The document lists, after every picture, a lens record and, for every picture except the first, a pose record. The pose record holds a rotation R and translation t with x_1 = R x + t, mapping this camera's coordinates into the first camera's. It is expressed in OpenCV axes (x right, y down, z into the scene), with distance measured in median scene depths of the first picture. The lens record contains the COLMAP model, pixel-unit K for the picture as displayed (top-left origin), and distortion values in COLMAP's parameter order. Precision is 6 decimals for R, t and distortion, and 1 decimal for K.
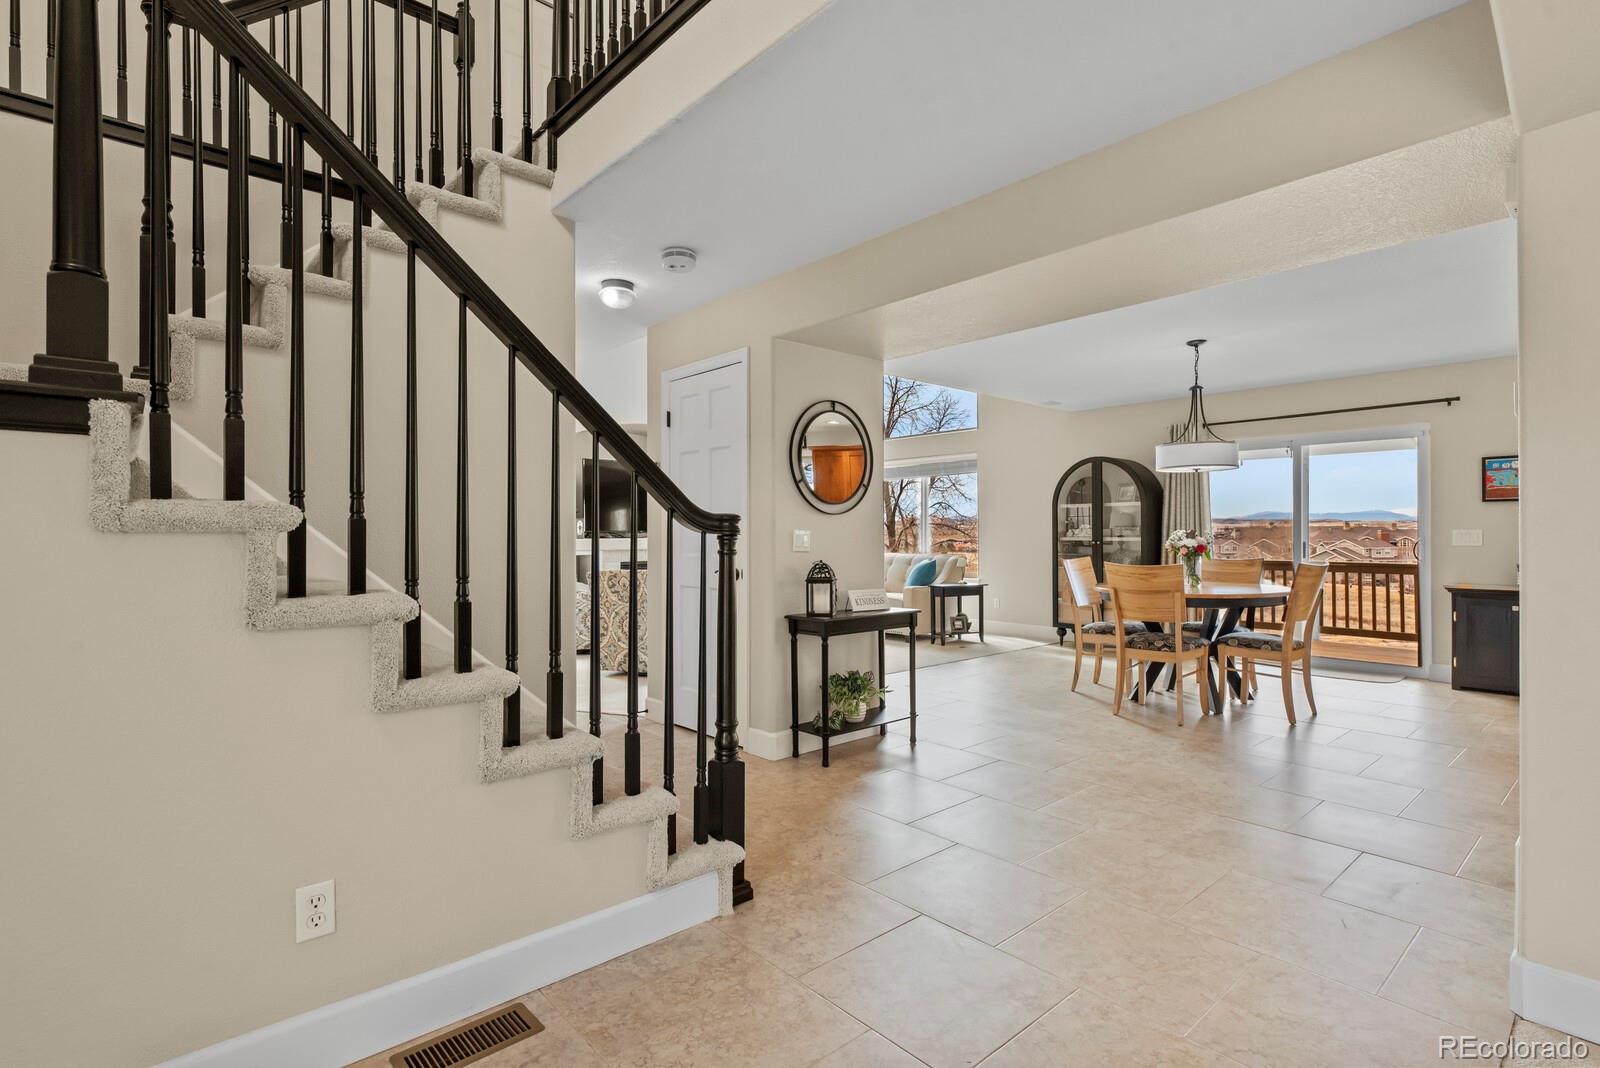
lens RADIAL K [[769.8, 0, 808.9], [0, 769.8, 531.3], [0, 0, 1]] dist [-0.001865, -0.000929]
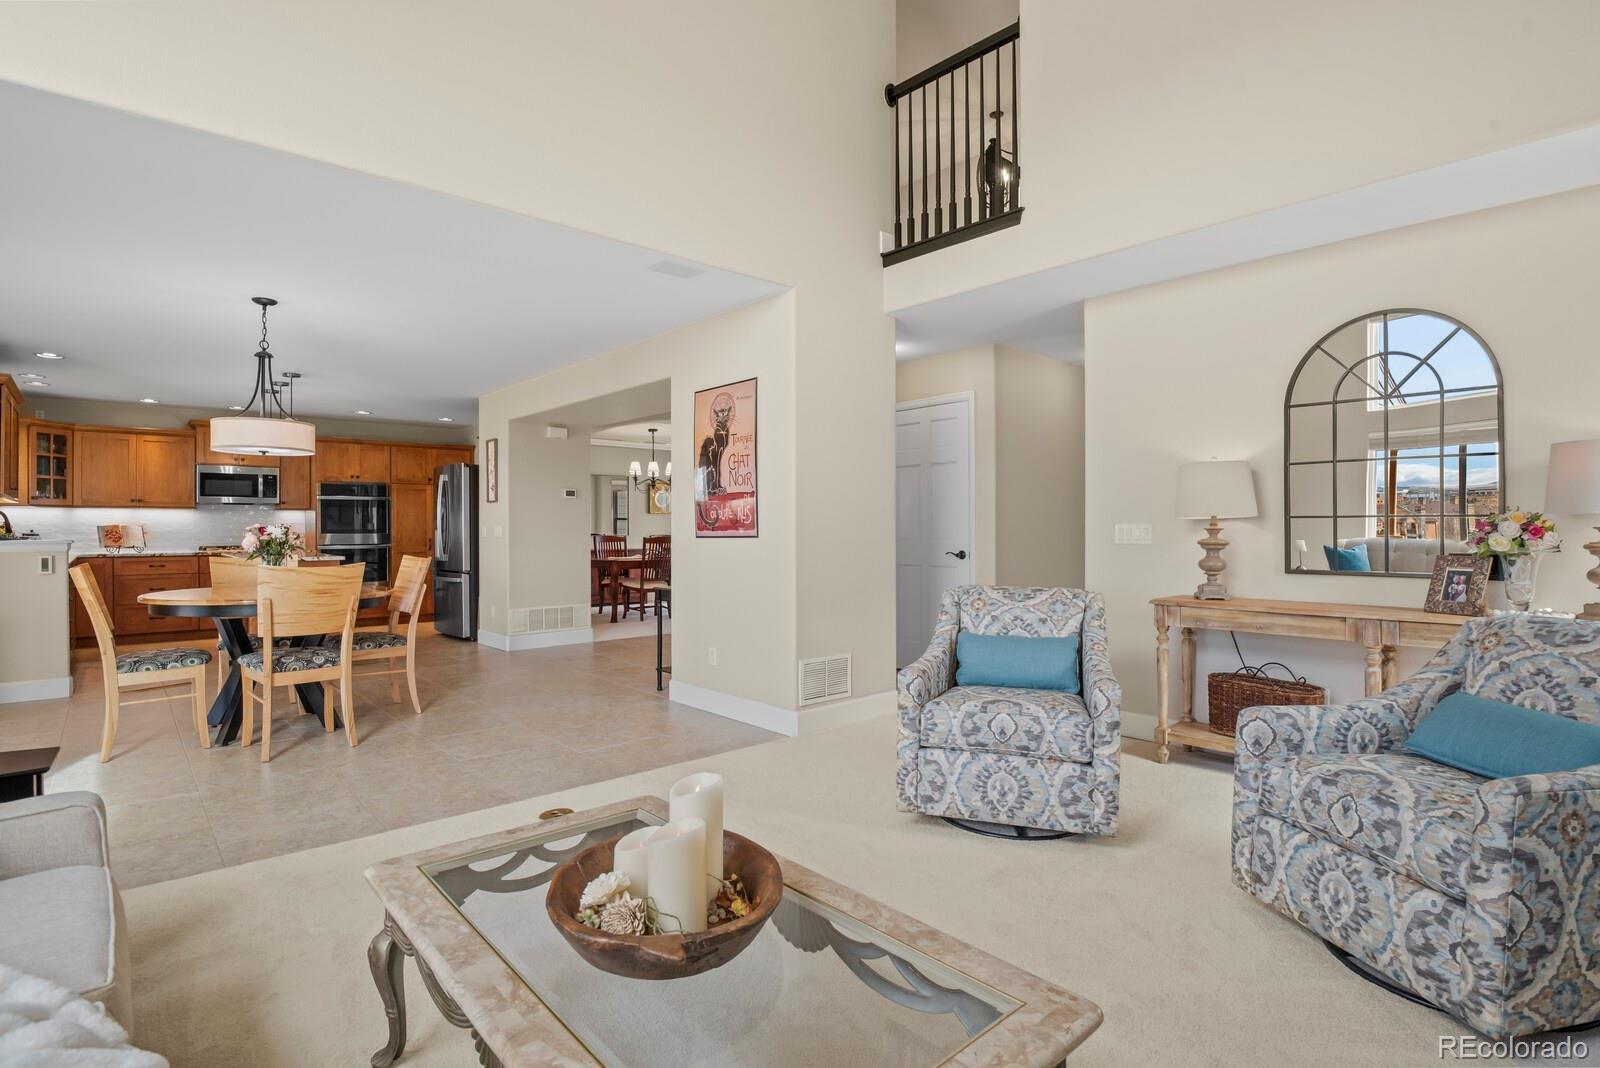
lens RADIAL K [[784.7, 0, 809.7], [0, 784.7, 529.5], [0, 0, 1]] dist [-0.018336, -0.008344]
pose [[-0.999889, 0.004503, -0.014231, -0.093884], [0.004533, 0.999988, -0.002084, 0.010098], [0.014222, -0.002148, -0.999897, 2.231996]]
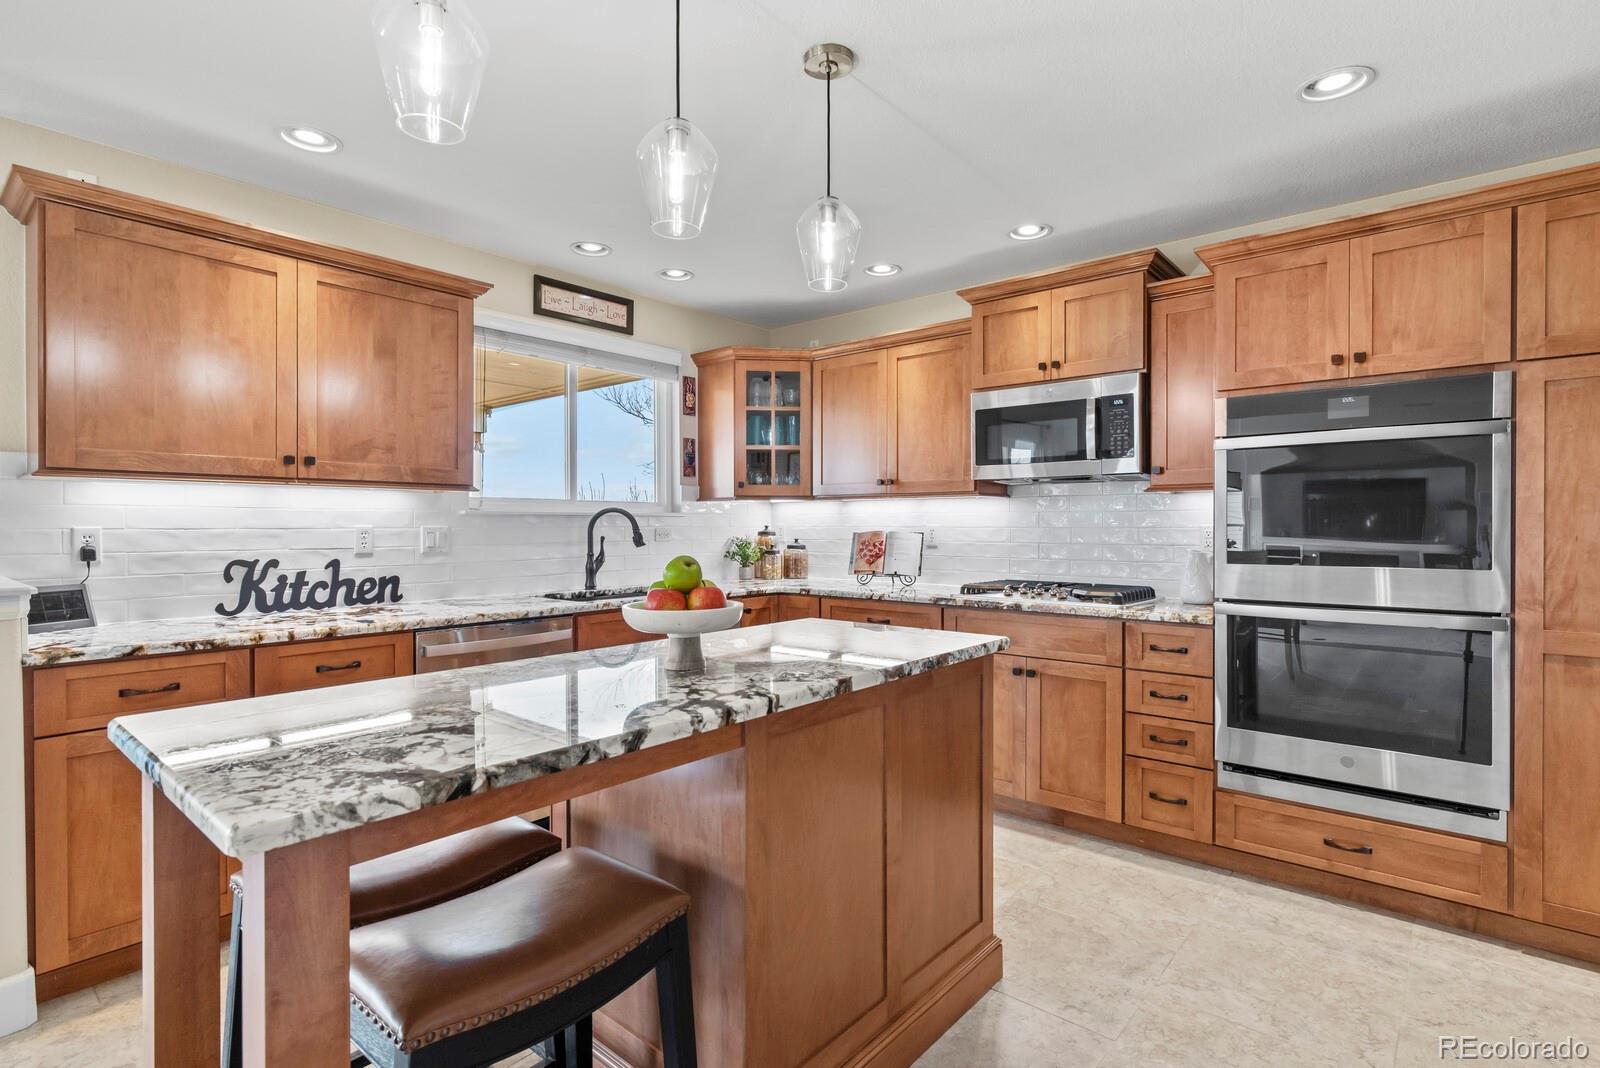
lens RADIAL K [[778.1, 0, 807.4], [0, 778.1, 530.2], [0, 0, 1]] dist [0.001014, -0.000439]
pose [[-0.143174, -0.004652, 0.989687, 0.580445], [-0.003534, 0.999985, 0.004189, -0.016362], [-0.989691, -0.002897, -0.143188, 0.617125]]
